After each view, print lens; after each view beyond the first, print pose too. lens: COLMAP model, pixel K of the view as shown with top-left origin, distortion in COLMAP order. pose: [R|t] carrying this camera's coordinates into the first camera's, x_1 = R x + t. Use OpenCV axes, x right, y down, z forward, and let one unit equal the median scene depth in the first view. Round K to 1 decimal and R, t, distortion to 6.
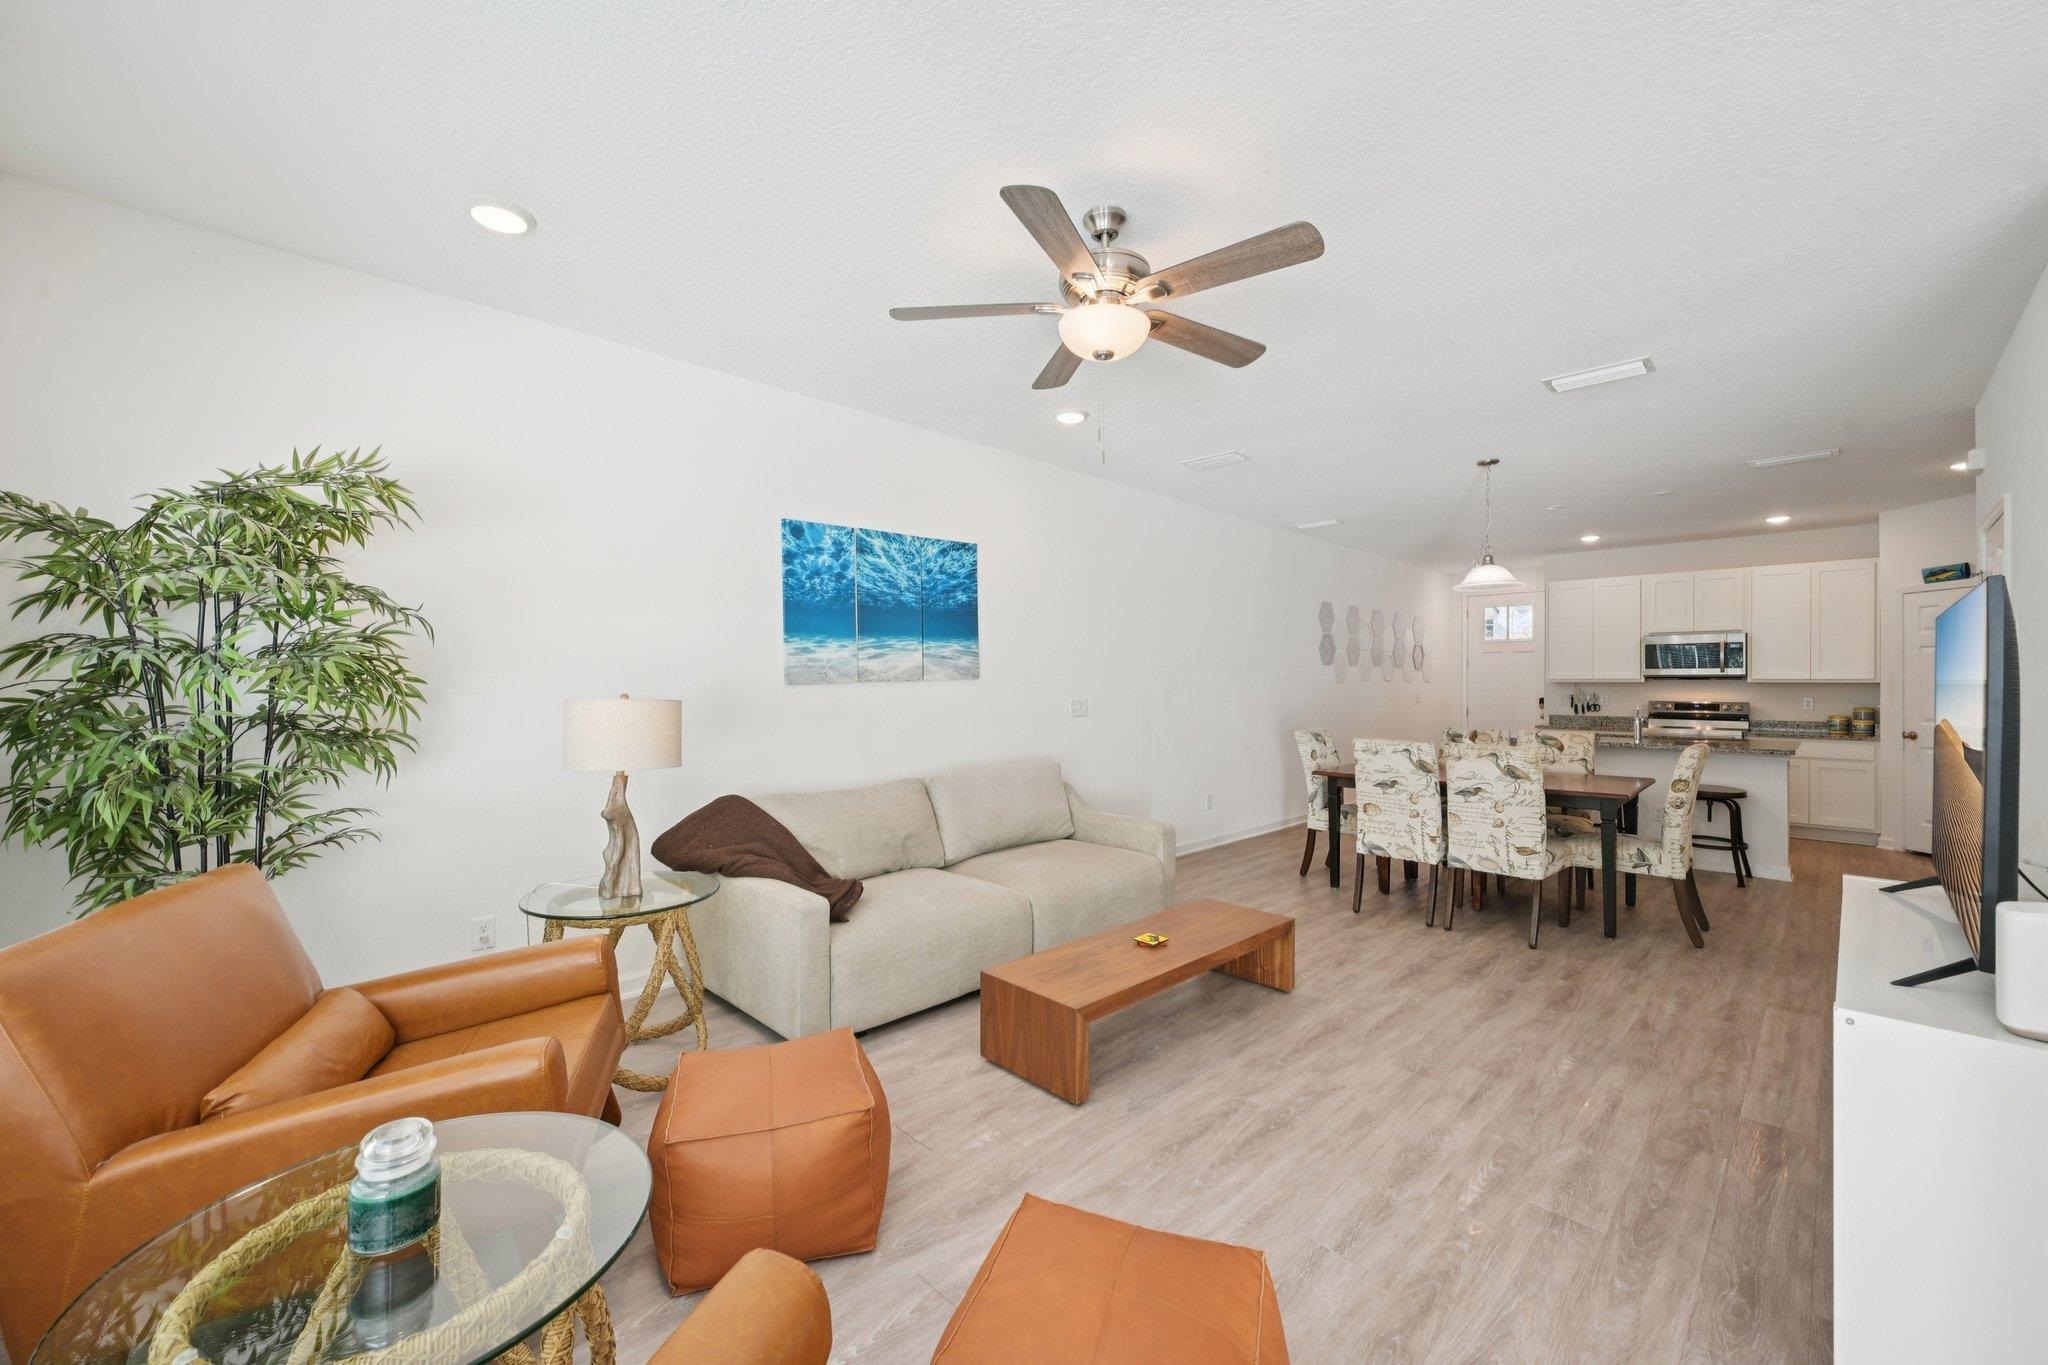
lens RADIAL K [[799.2, 0, 1072.1], [0, 799.2, 681.4], [0, 0, 1]] dist [-0.000200, 0.000516]
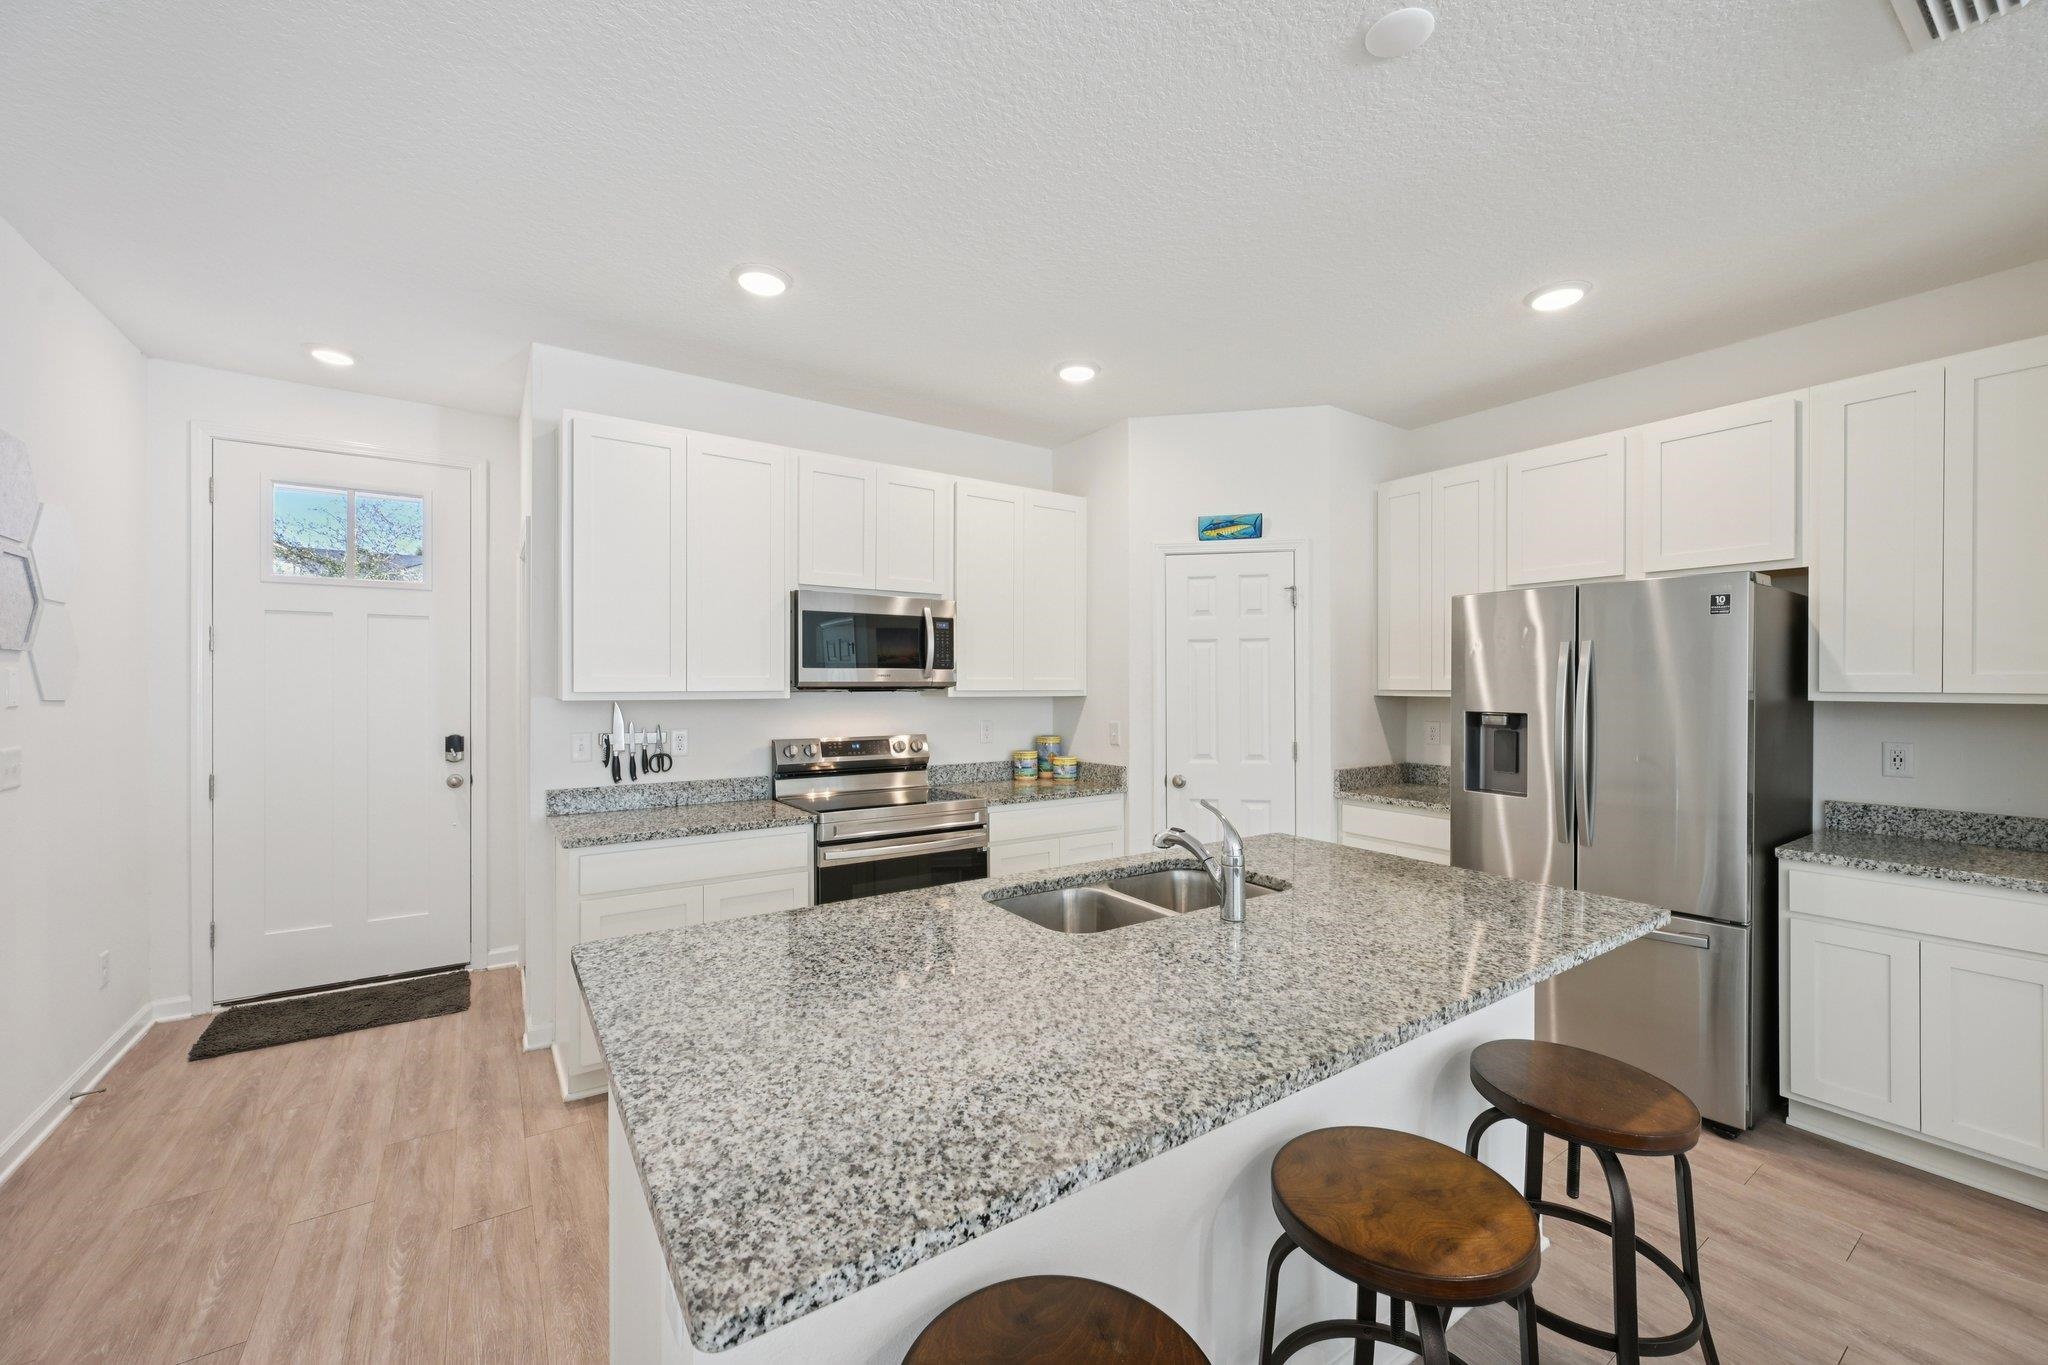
lens RADIAL K [[799.2, 0, 1035.8], [0, 799.2, 688.1], [0, 0, 1]] dist [-0.000200, 0.000516]
pose [[0.228825, -0.007713, 0.973437, 0.629346], [-0.003165, 0.999957, 0.008667, -0.016649], [-0.973462, -0.005064, 0.228791, 1.474311]]
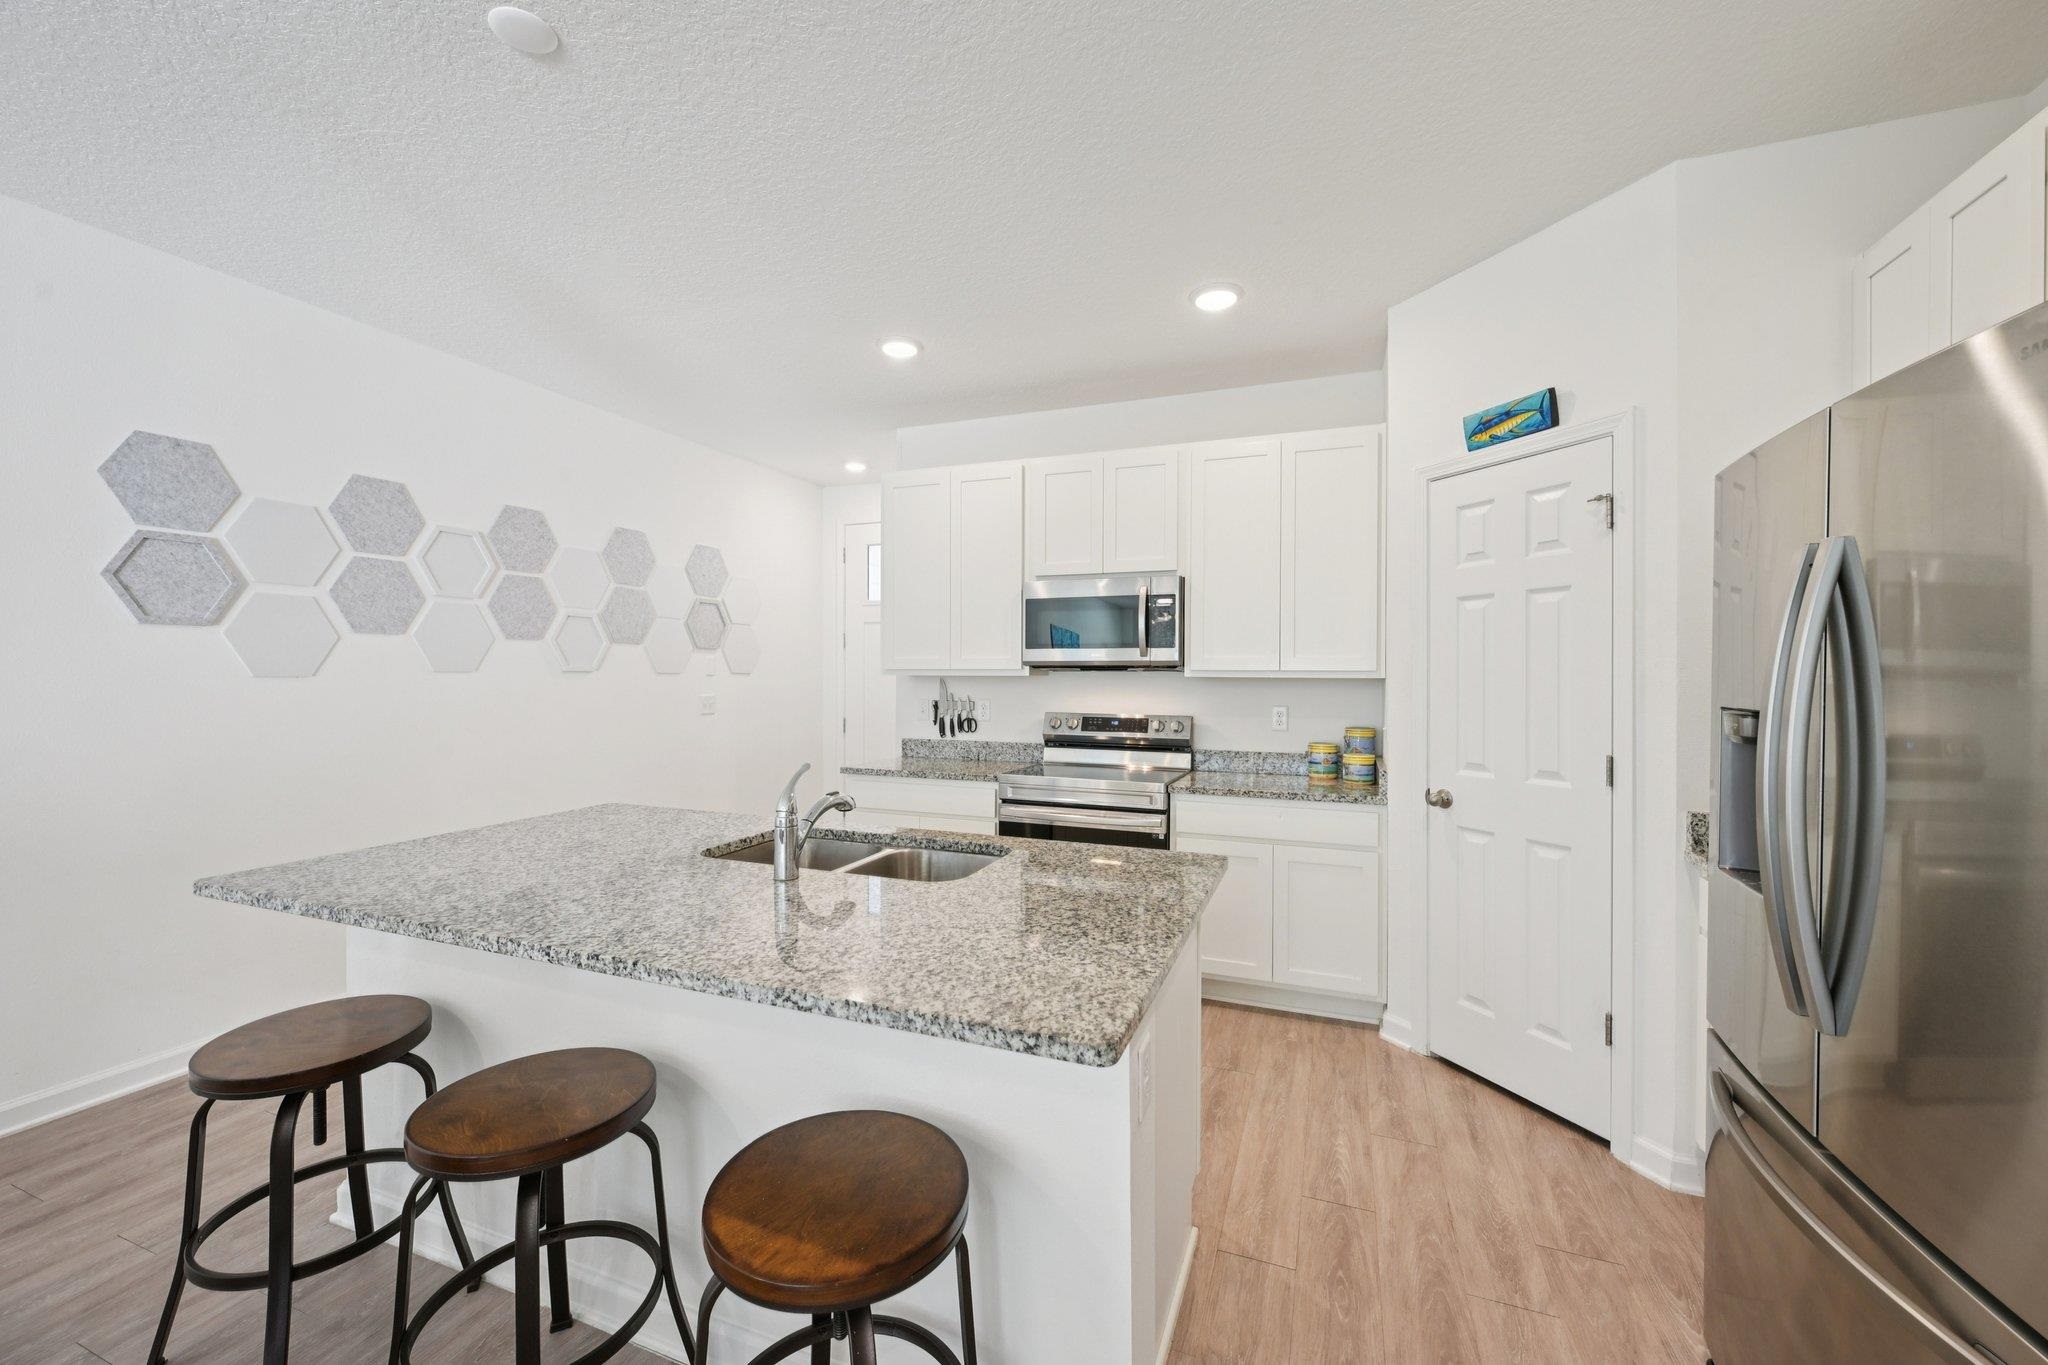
lens RADIAL K [[799.2, 0, 1027.4], [0, 799.2, 679.4], [0, 0, 1]] dist [-0.000200, 0.000516]
pose [[0.935987, -0.002341, 0.352026, 1.032961], [-0.001788, 0.999933, 0.011404, -0.005199], [-0.352029, -0.011304, 0.935921, 1.015598]]
